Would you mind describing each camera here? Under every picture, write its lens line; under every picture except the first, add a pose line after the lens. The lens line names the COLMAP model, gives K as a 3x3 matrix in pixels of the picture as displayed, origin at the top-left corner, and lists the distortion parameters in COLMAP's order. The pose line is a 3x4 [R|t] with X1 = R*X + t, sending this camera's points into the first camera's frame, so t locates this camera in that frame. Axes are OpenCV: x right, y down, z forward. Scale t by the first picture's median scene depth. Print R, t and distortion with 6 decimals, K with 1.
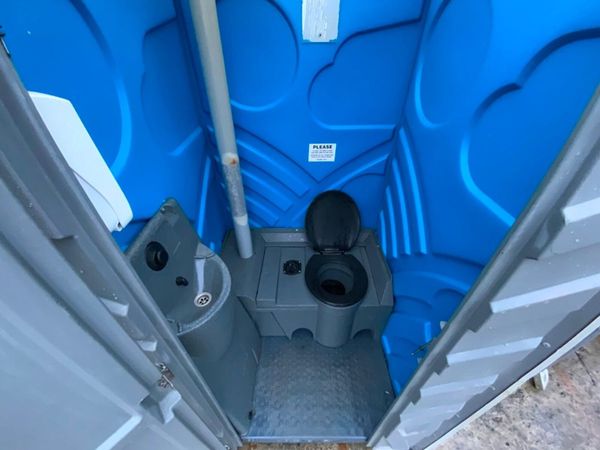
lens RADIAL K [[240.5, 0, 299.1], [0, 240.5, 222.8], [0, 0, 1]] dist [0.002803, -0.010326]
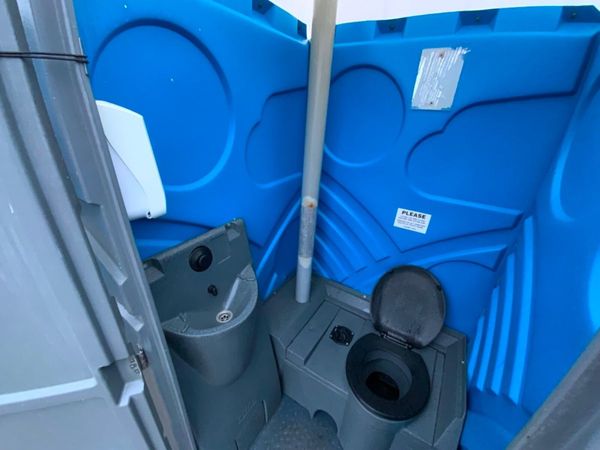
lens RADIAL K [[240.5, 0, 299.1], [0, 240.5, 222.8], [0, 0, 1]] dist [0.002803, -0.010326]
pose [[0.848917, 0.261637, -0.459223, 0.154122], [-0.358653, 0.923374, -0.136923, -0.016494], [0.388210, 0.280938, 0.877705, 0.068607]]
